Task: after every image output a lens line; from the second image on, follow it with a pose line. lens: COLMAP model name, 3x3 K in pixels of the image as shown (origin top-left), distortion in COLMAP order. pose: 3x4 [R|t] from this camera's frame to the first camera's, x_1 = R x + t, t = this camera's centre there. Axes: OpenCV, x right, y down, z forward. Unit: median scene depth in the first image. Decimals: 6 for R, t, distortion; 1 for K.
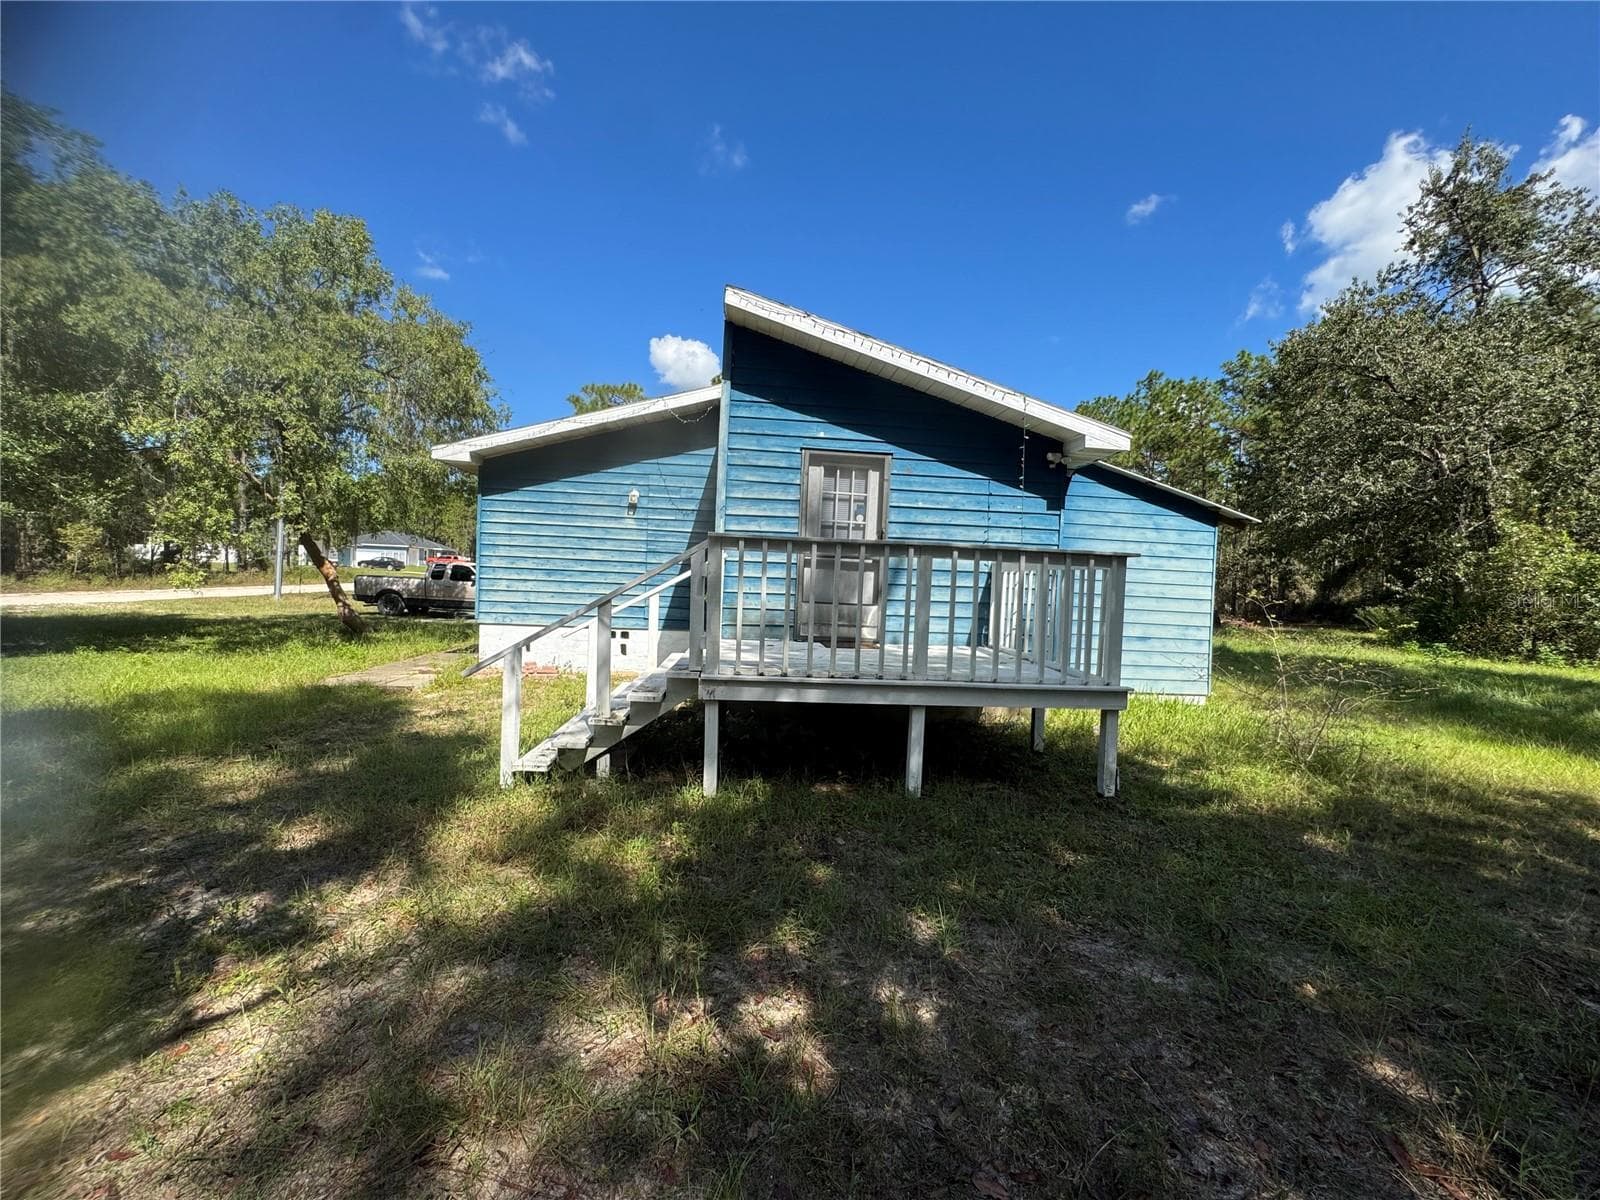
lens RADIAL K [[649.5, 0, 804.1], [0, 649.5, 597.2], [0, 0, 1]] dist [0.003707, -0.000963]
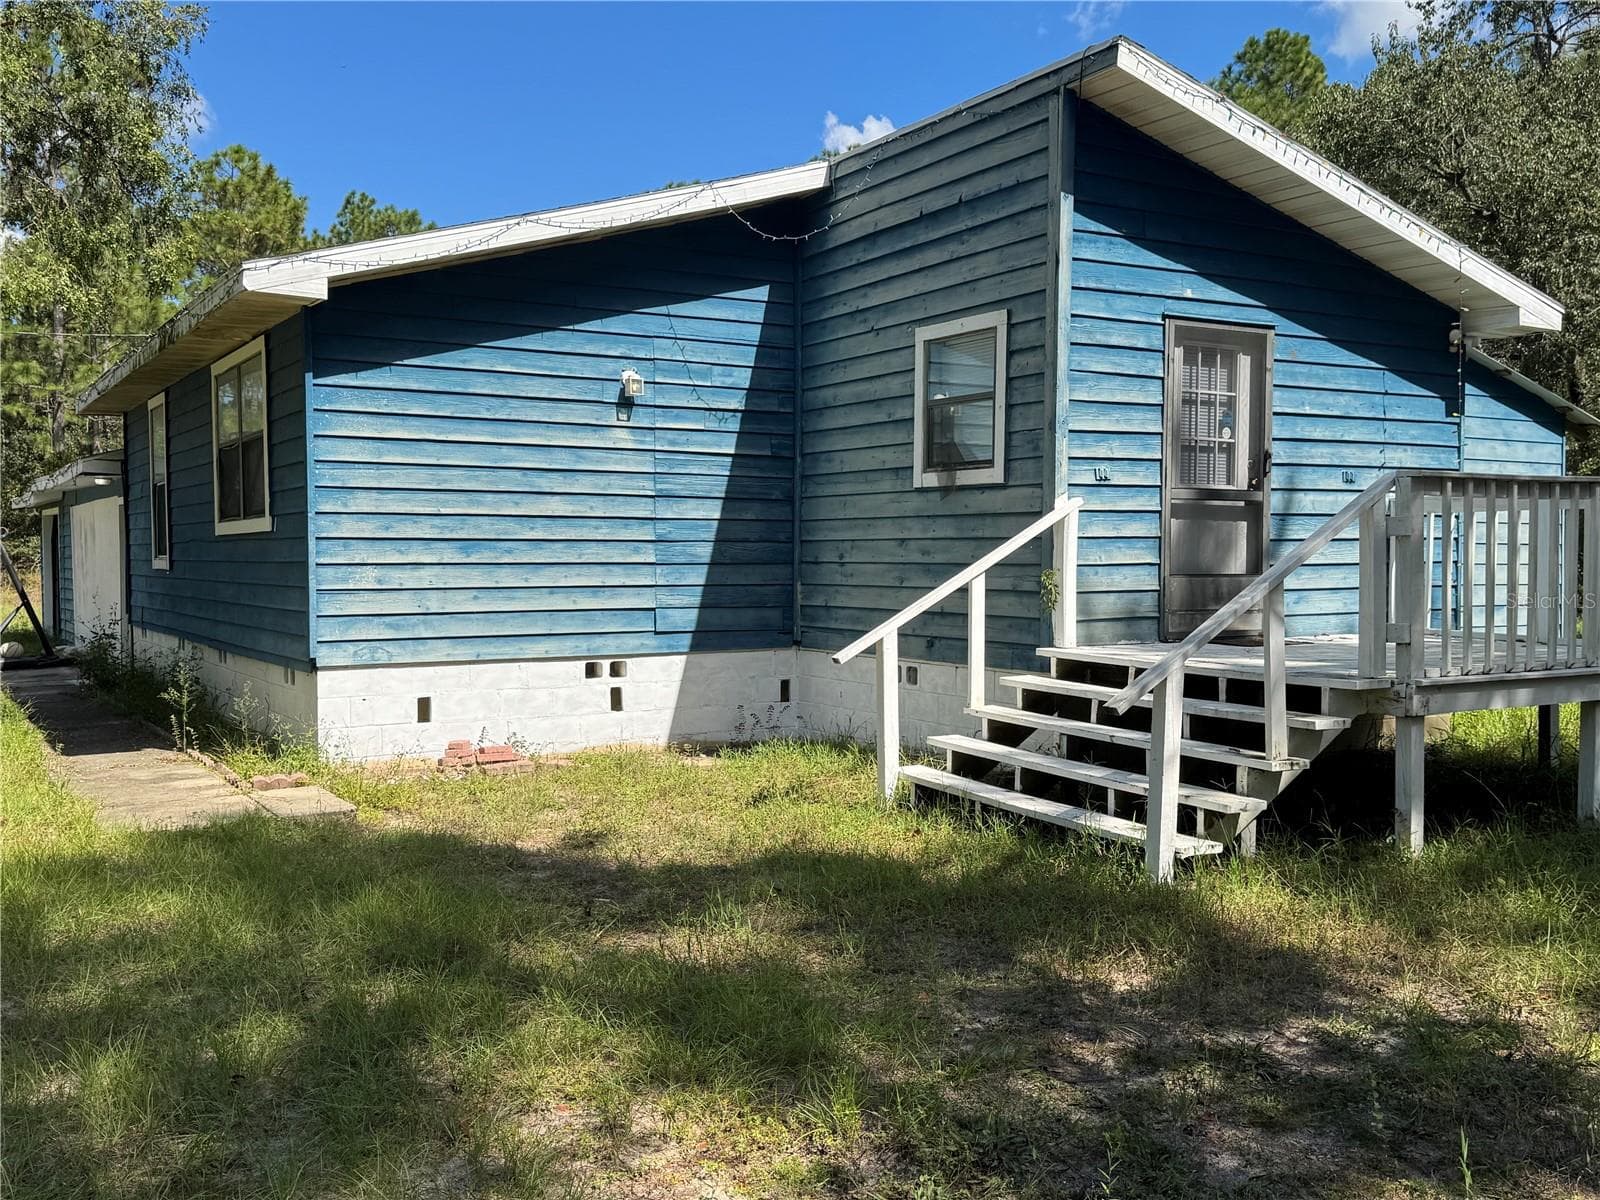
lens RADIAL K [[1527.0, 0, 783.3], [0, 1527.0, 598.7], [0, 0, 1]] dist [0.080282, 0.000000]
pose [[0.892250, -0.056868, 0.447946, -0.934685], [0.049387, 0.998377, 0.028373, -0.028177], [-0.448833, -0.003193, 0.893610, -0.097426]]
